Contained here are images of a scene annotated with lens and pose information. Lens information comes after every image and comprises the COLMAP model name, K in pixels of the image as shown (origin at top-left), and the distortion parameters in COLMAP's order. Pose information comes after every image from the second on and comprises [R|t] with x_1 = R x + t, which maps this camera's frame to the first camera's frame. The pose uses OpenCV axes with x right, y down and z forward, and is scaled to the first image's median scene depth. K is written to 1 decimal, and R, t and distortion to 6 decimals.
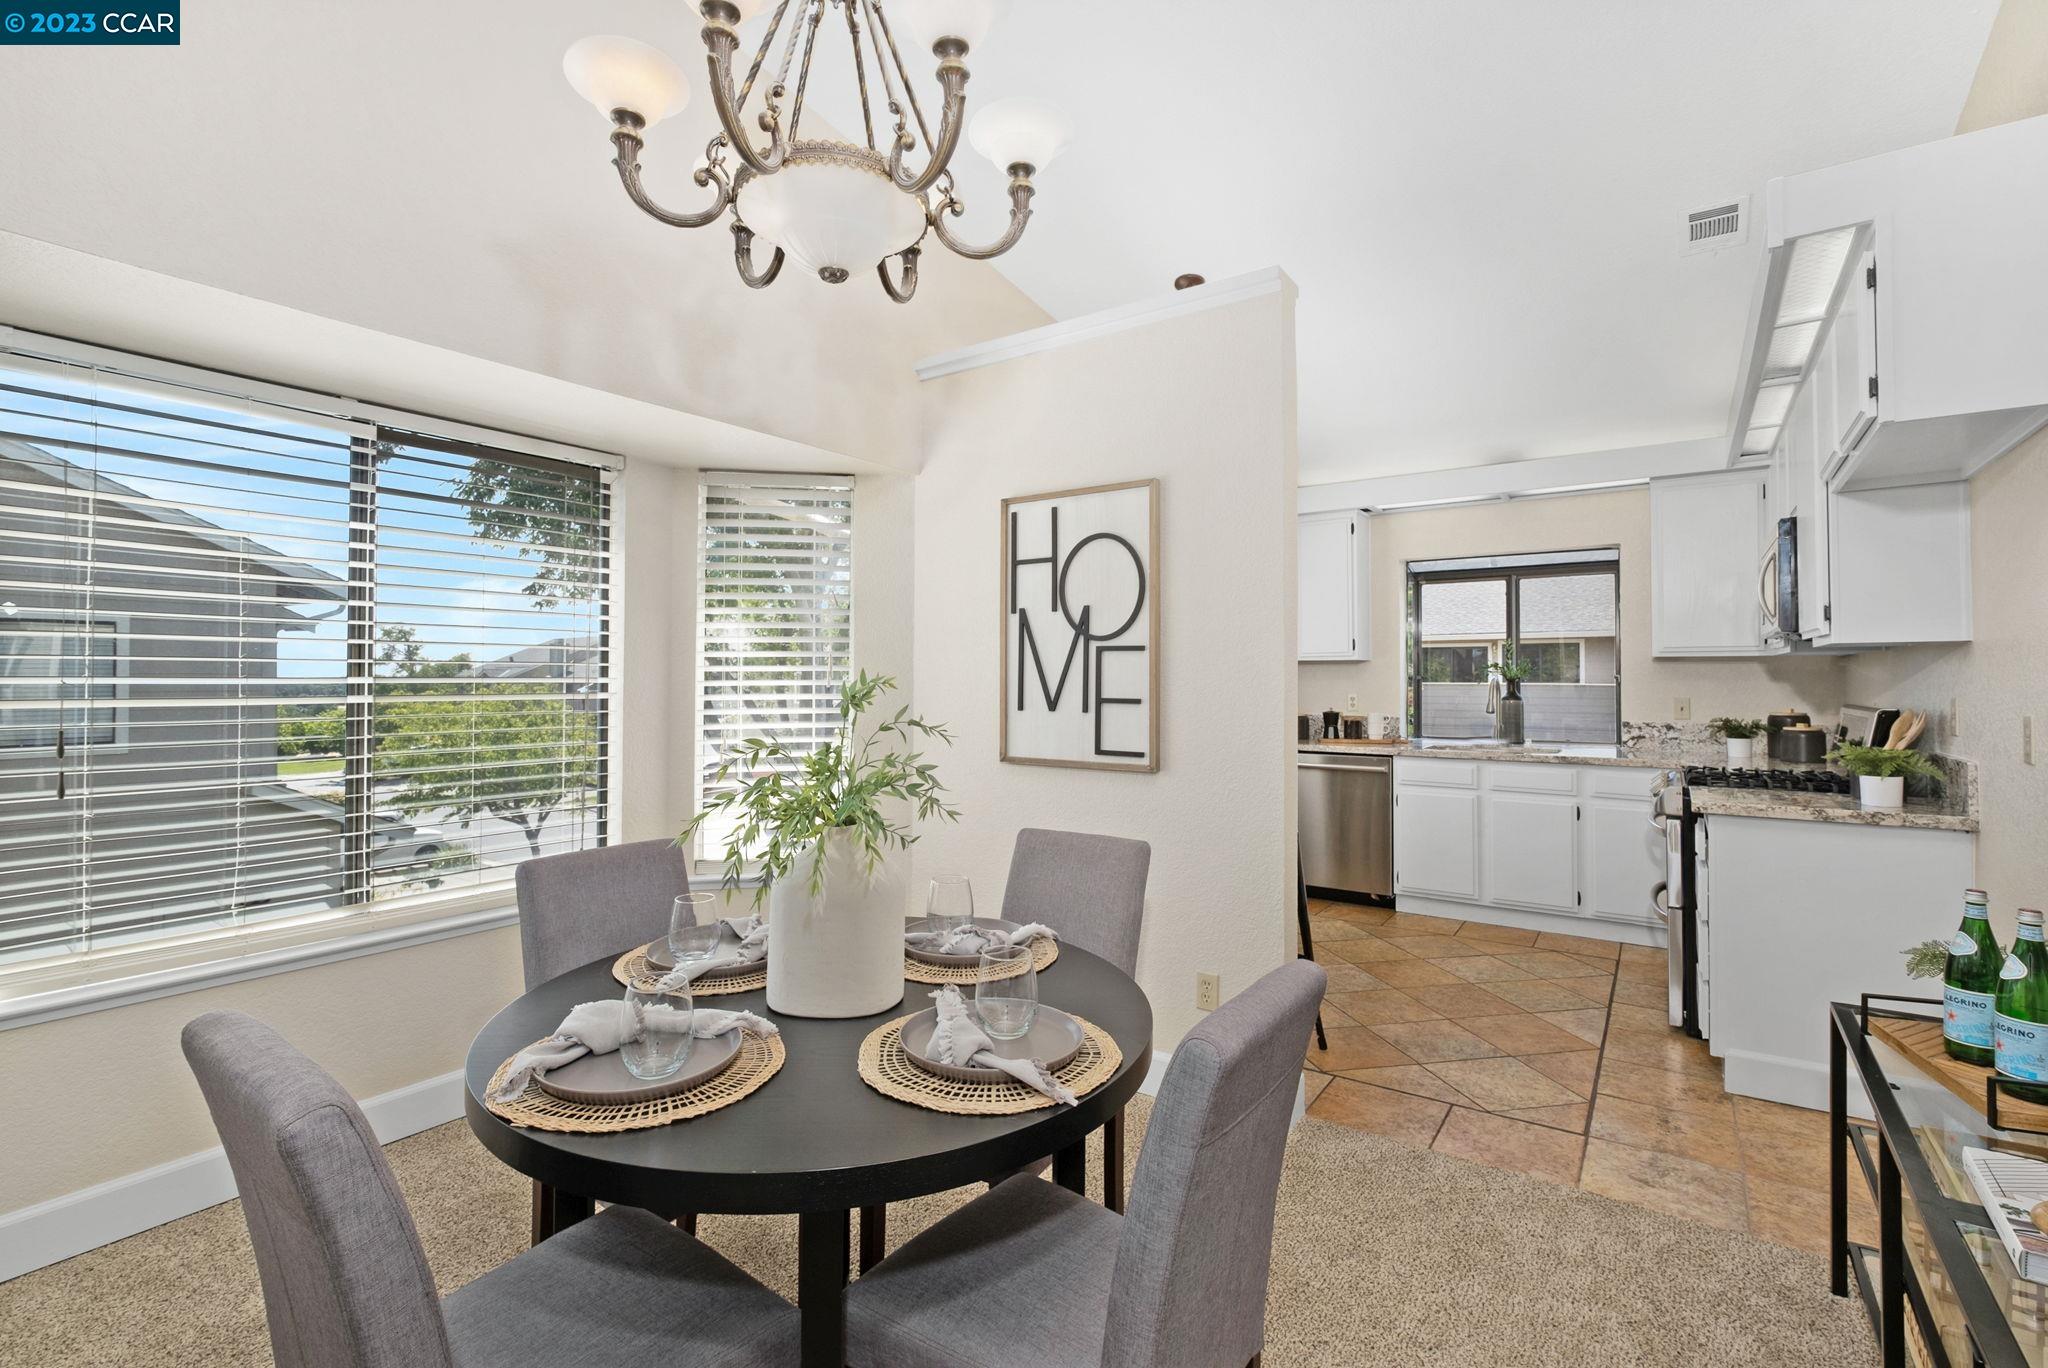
lens RADIAL K [[930.7, 0, 1050.7], [0, 930.7, 663.4], [0, 0, 1]] dist [-0.001528, -0.000203]
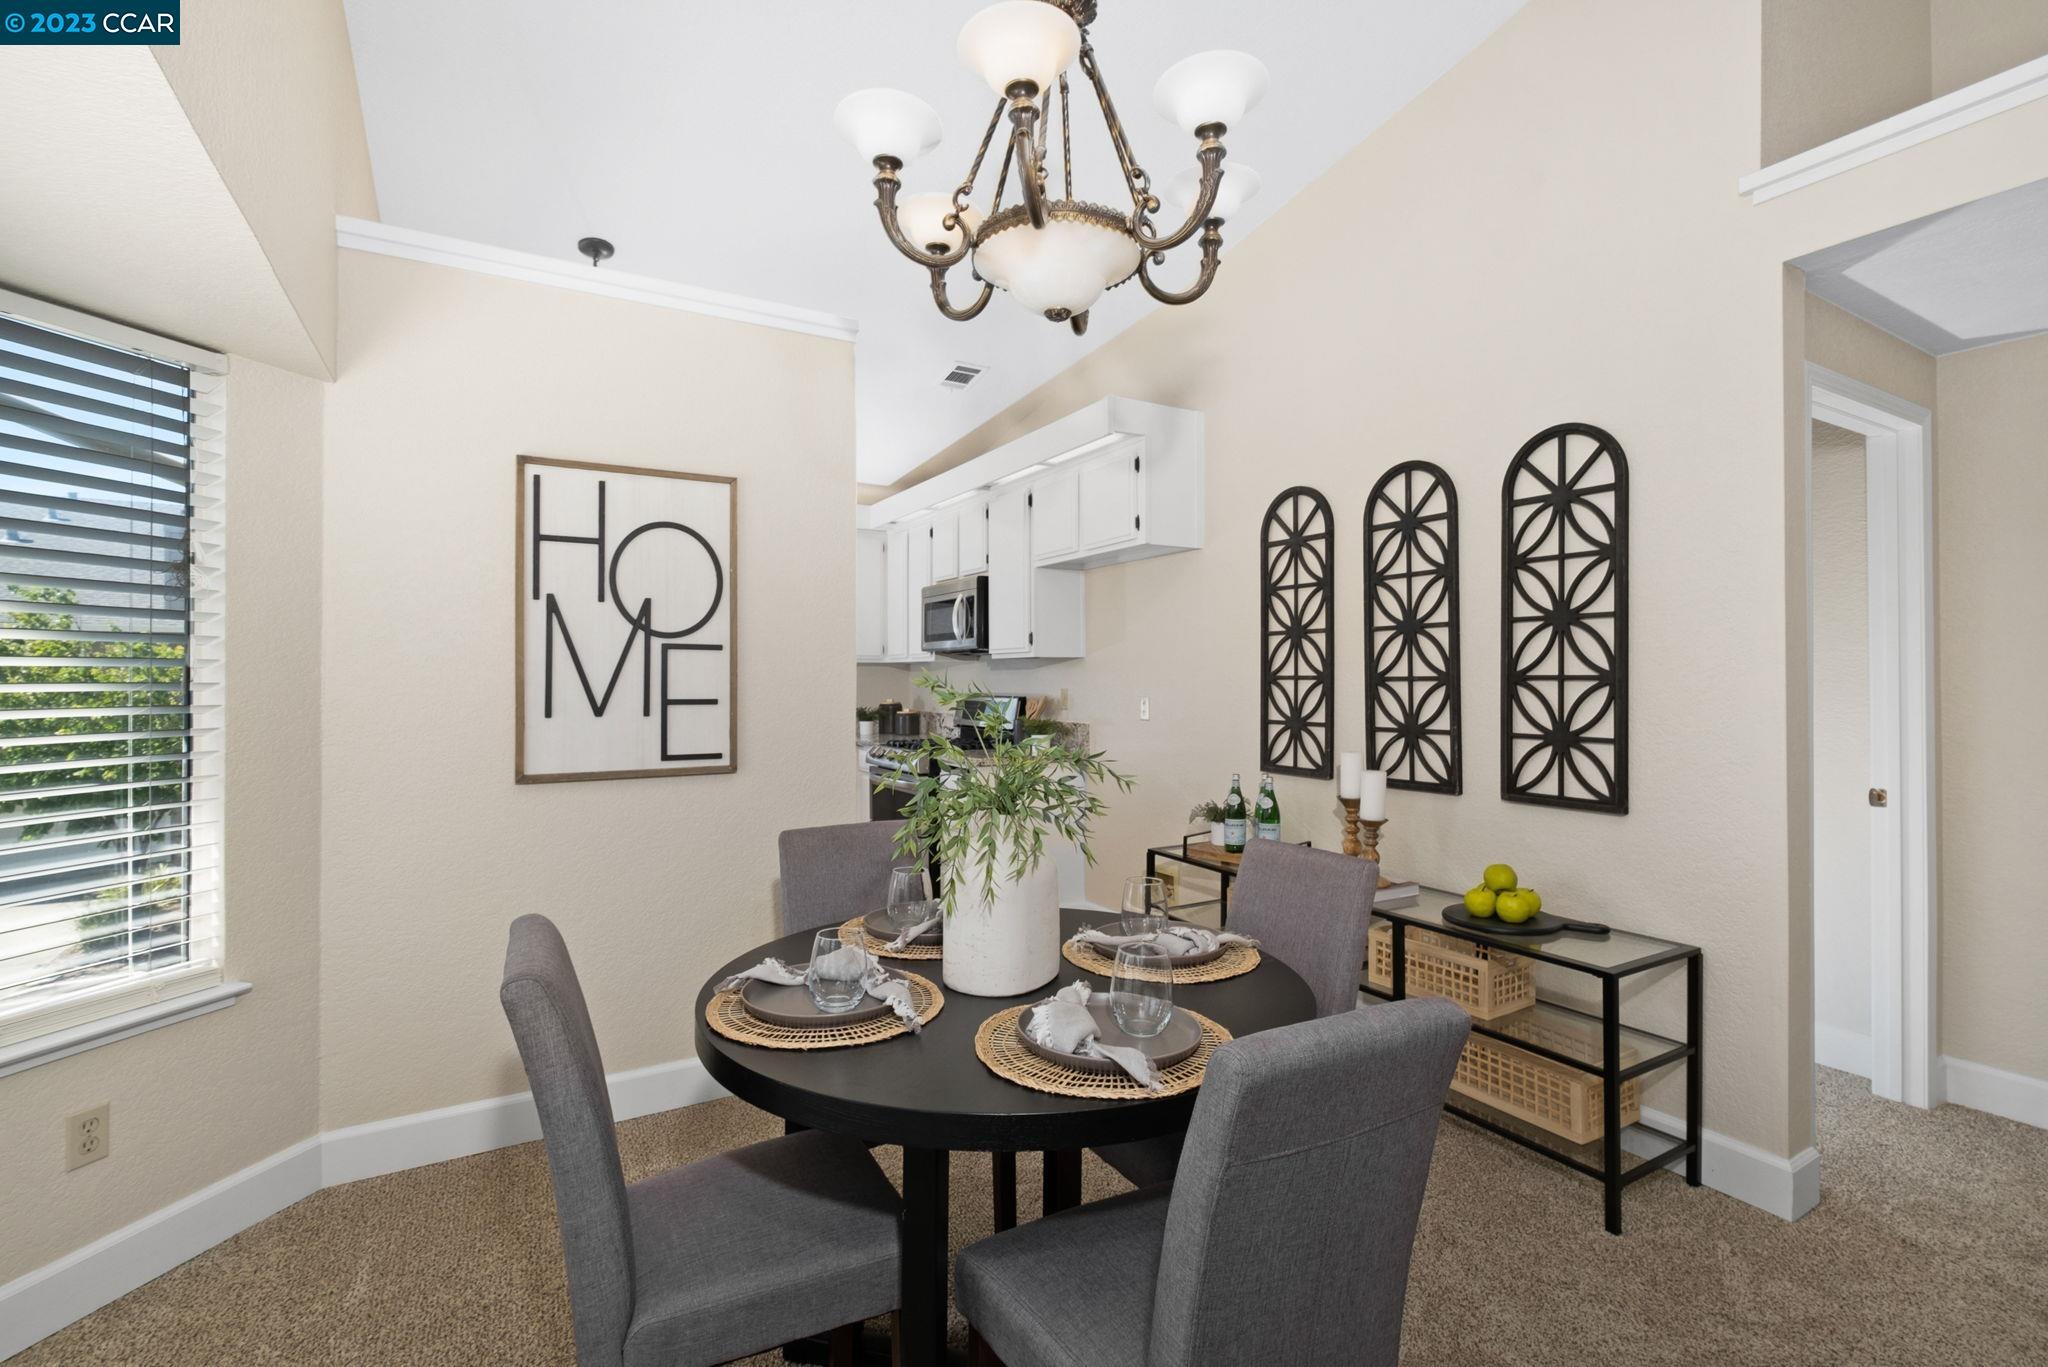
lens RADIAL K [[900.0, 0, 1031.5], [0, 900.0, 674.4], [0, 0, 1]] dist [-0.003994, 0.000003]
pose [[0.429990, 0.002019, 0.902831, -0.560022], [-0.006711, 0.999977, 0.000960, 0.008391], [-0.902809, -0.006471, 0.429994, 0.267393]]
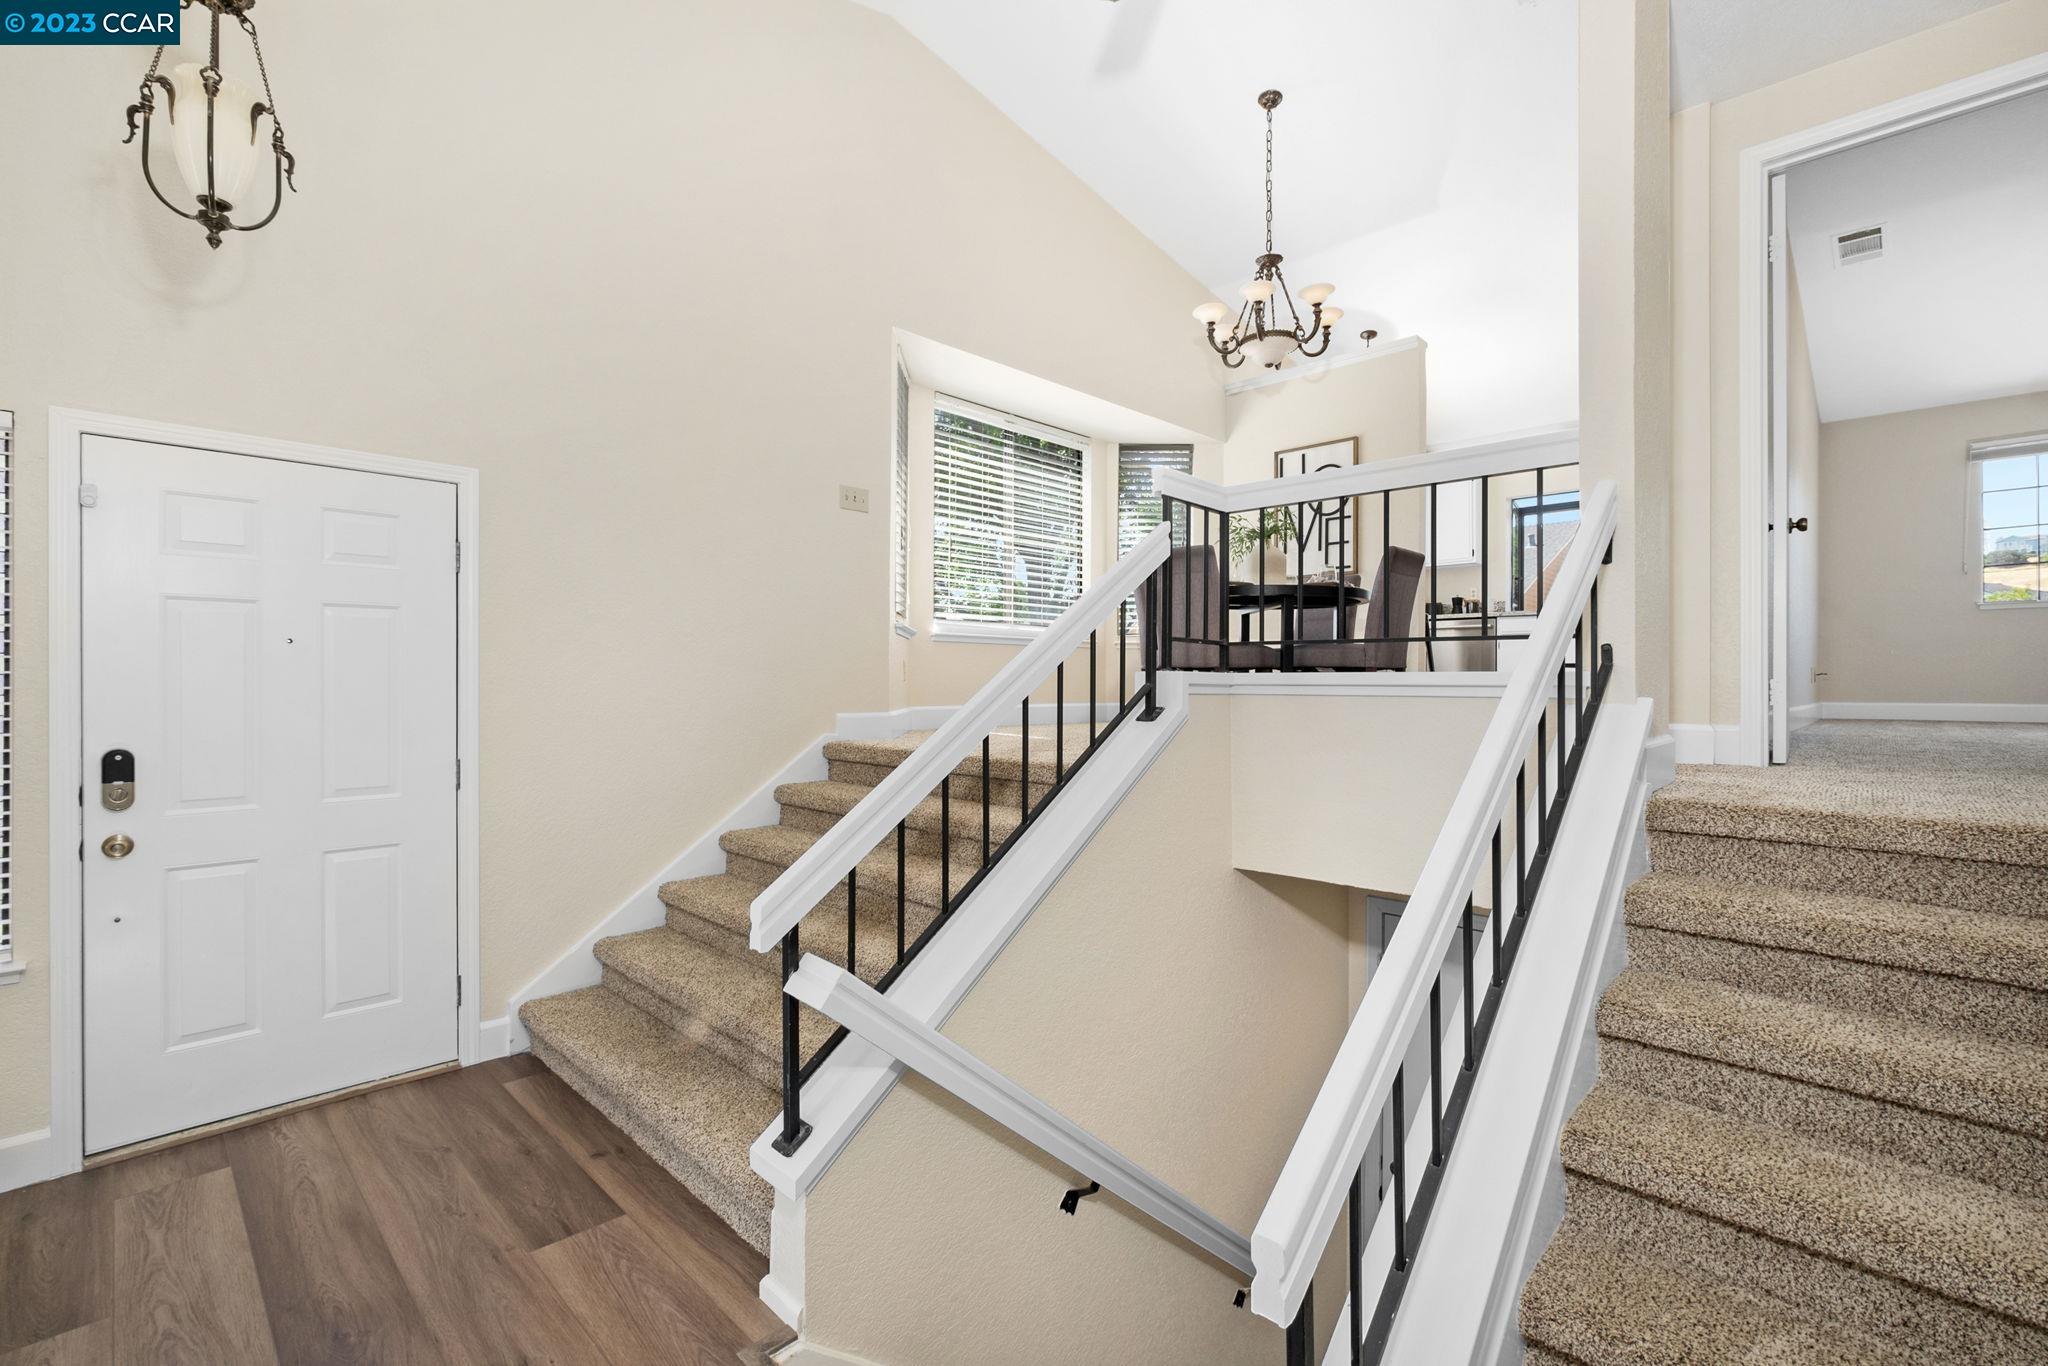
lens RADIAL K [[900.0, 0, 1031.5], [0, 900.0, 673.9], [0, 0, 1]] dist [-0.003994, 0.000003]
pose [[0.984887, -0.004303, -0.173146, -0.239382], [0.006408, 0.999912, 0.011600, 0.286280], [0.173081, -0.012534, 0.984828, -1.053487]]
